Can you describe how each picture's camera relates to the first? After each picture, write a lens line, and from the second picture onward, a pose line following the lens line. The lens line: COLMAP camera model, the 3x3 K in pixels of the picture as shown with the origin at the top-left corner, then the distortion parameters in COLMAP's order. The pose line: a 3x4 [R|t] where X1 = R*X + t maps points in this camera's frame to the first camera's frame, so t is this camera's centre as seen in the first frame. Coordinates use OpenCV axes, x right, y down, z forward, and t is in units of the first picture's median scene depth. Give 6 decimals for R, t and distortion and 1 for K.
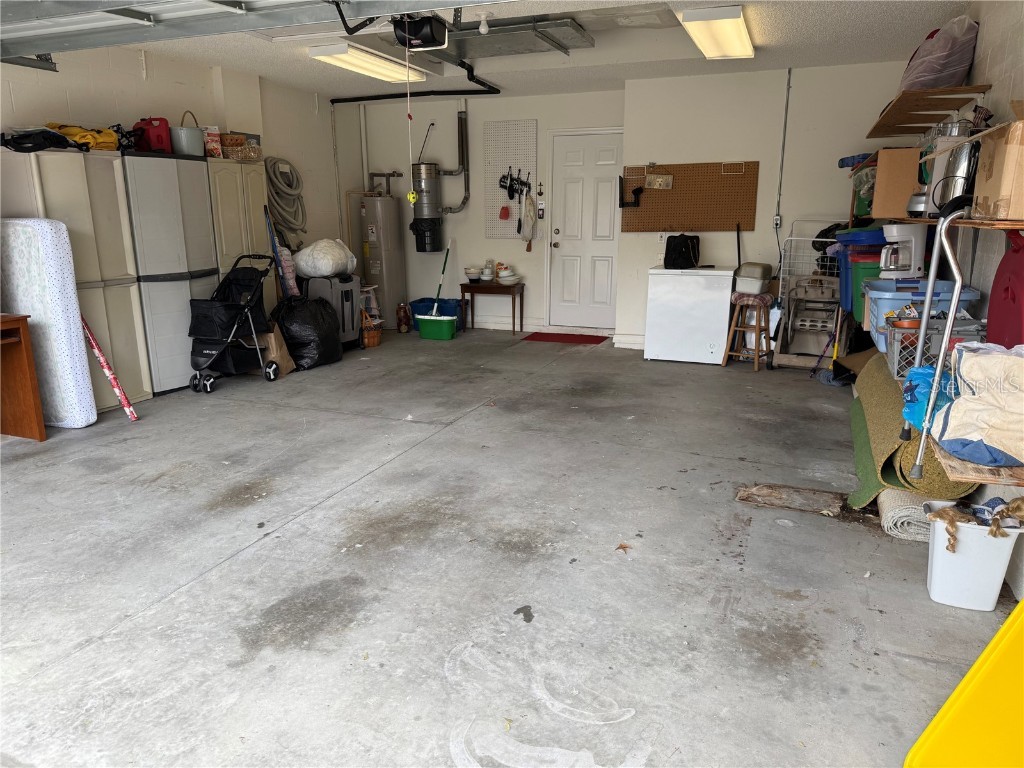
lens RADIAL K [[712.9, 0, 513.2], [0, 712.9, 396.9], [0, 0, 1]] dist [0.116732, -0.180032]
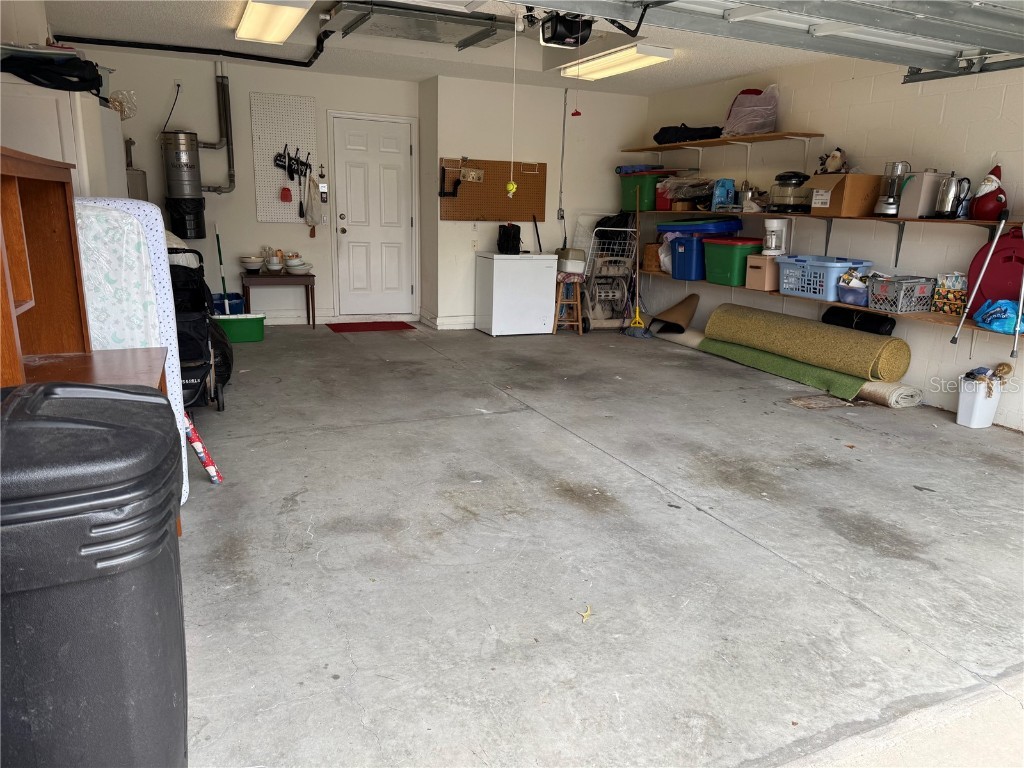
lens RADIAL K [[716.3, 0, 512.0], [0, 716.3, 384.0], [0, 0, 1]] dist [0.115198, -0.180078]
pose [[0.691560, -0.152305, 0.706080, -0.897384], [0.148237, 0.986636, 0.067634, -0.075717], [-0.706945, 0.057894, 0.704895, 0.307467]]
